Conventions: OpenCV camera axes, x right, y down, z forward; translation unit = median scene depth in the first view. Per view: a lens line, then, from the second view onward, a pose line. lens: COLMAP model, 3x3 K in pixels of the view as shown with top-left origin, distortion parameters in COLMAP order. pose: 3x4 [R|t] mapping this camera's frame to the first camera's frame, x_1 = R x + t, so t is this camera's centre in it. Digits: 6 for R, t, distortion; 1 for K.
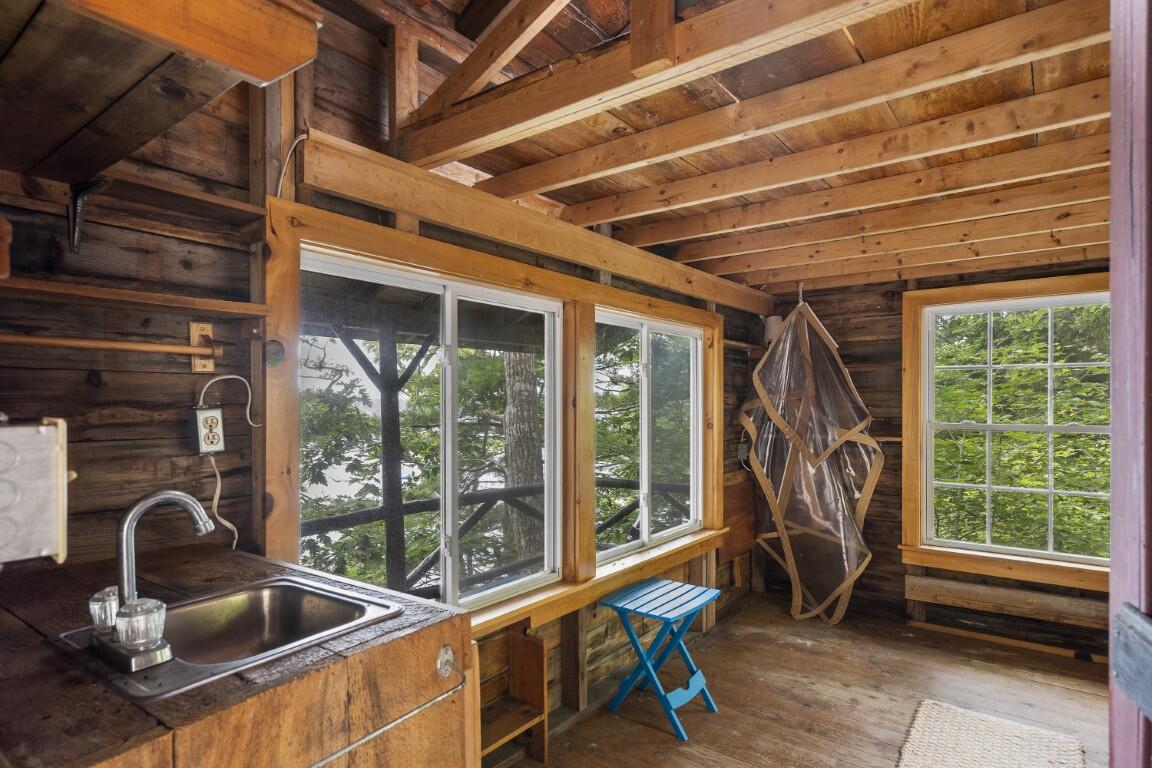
lens RADIAL K [[620.5, 0, 576.5], [0, 620.5, 402.2], [0, 0, 1]] dist [0.000197, 0.000058]
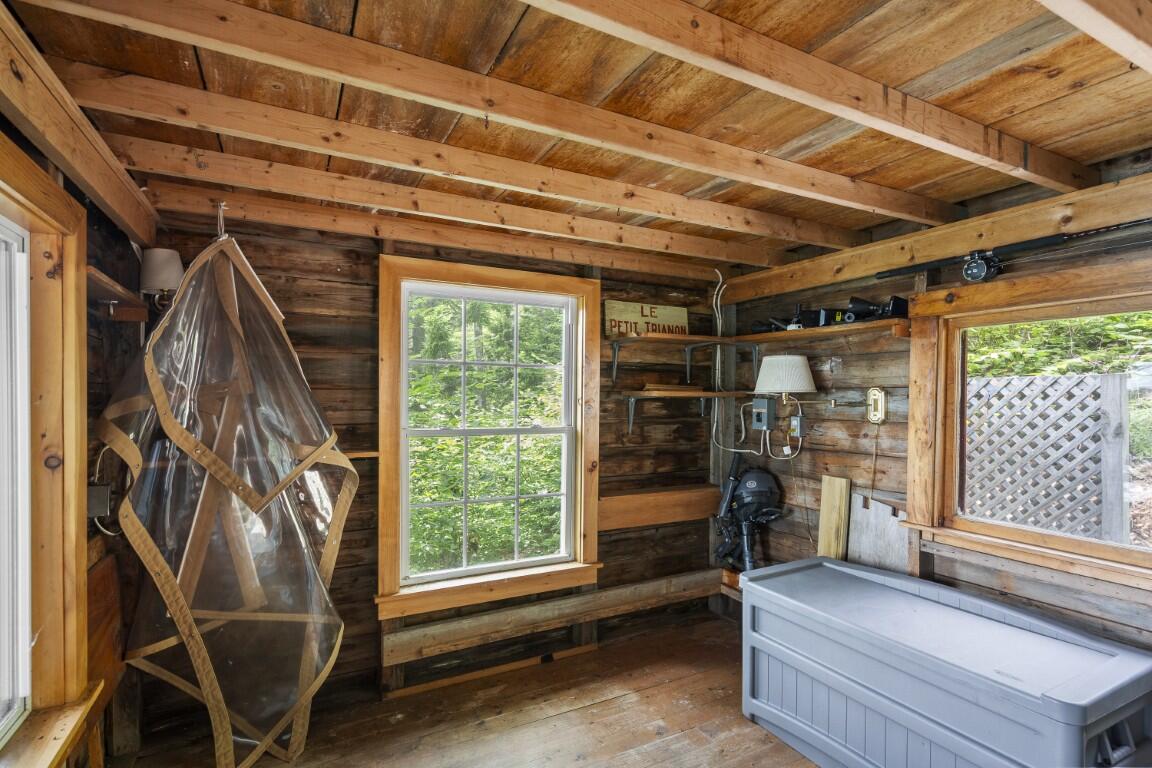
lens RADIAL K [[561.8, 0, 576.8], [0, 561.8, 404.6], [0, 0, 1]] dist [0.002686, 0.000643]
pose [[0.426842, -0.006385, 0.904303, 0.020083], [-0.005234, 0.999941, 0.009530, -0.006361], [-0.904311, -0.008801, 0.426784, 0.494012]]
